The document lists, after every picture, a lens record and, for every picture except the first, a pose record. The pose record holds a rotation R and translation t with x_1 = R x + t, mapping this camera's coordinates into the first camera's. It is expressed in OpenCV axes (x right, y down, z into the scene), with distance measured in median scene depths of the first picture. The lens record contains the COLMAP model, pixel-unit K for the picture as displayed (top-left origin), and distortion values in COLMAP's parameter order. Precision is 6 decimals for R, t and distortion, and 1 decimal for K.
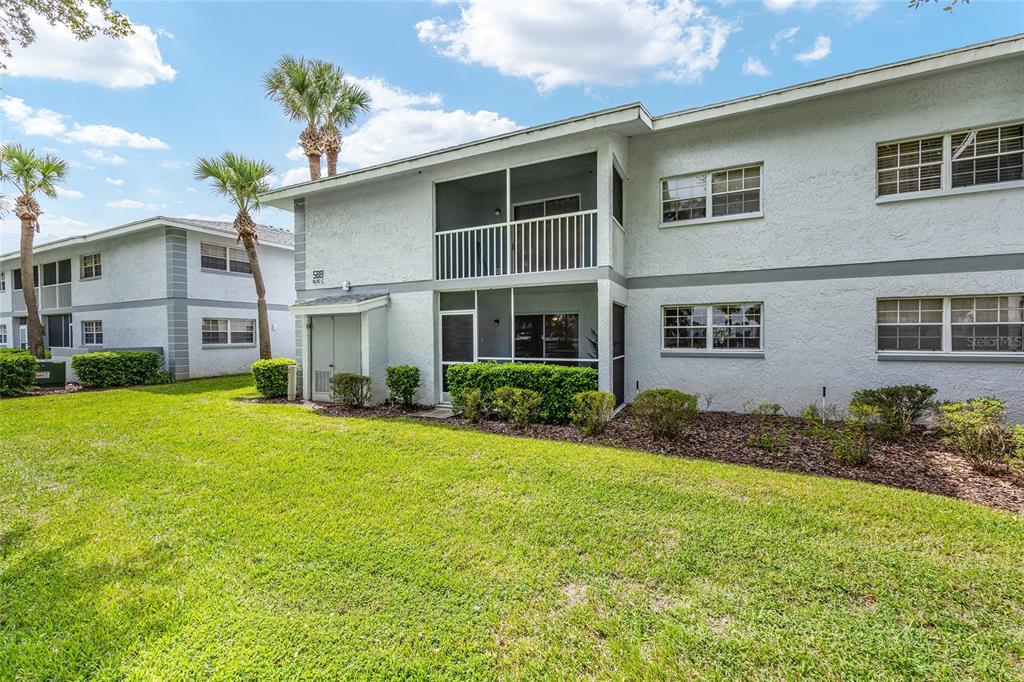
lens RADIAL K [[412.3, 0, 512.2], [0, 412.3, 340.7], [0, 0, 1]] dist [-0.002255, 0.000766]
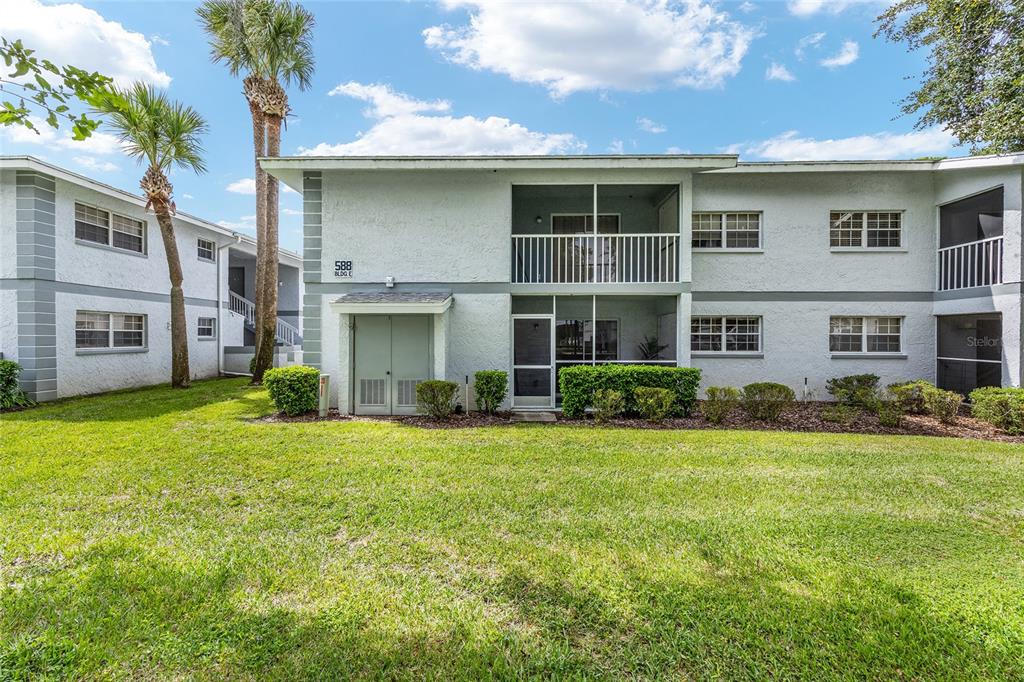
lens RADIAL K [[412.3, 0, 510.4], [0, 412.3, 338.7], [0, 0, 1]] dist [-0.002255, 0.000766]
pose [[0.910870, 0.006800, 0.412638, -0.615080], [-0.002637, 0.999940, -0.010657, -0.003137], [-0.412685, 0.008619, 0.910833, 0.109923]]
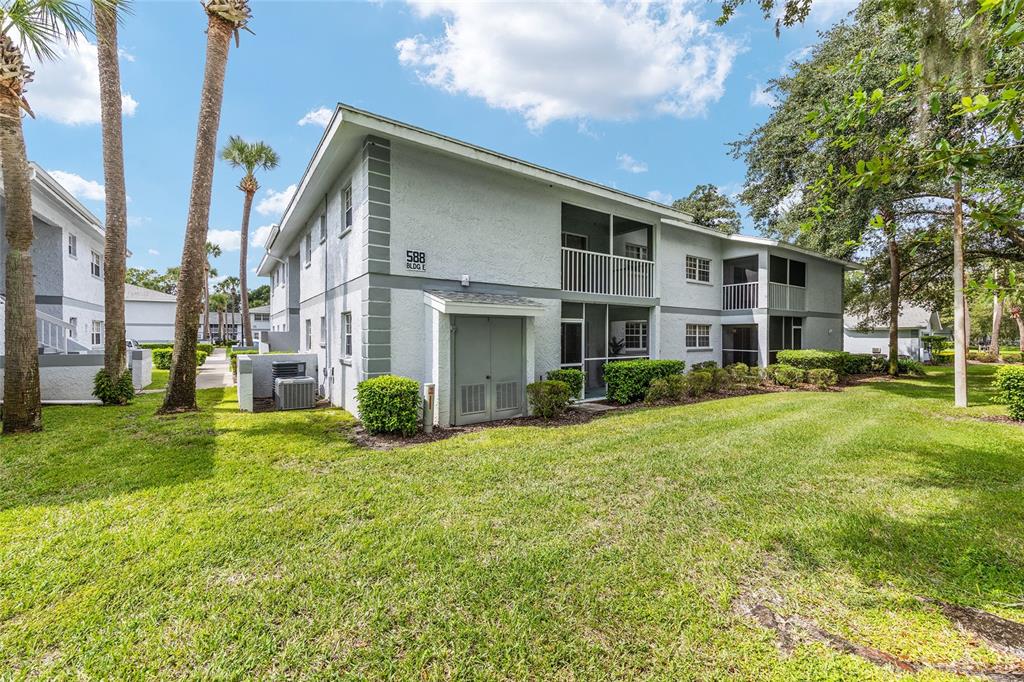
lens RADIAL K [[412.3, 0, 513.3], [0, 412.3, 338.9], [0, 0, 1]] dist [-0.002255, 0.000766]
pose [[0.481660, 0.001343, 0.876357, -1.246939], [0.007561, 0.999955, -0.005688, -0.012079], [-0.876326, 0.009366, 0.481628, 0.606338]]
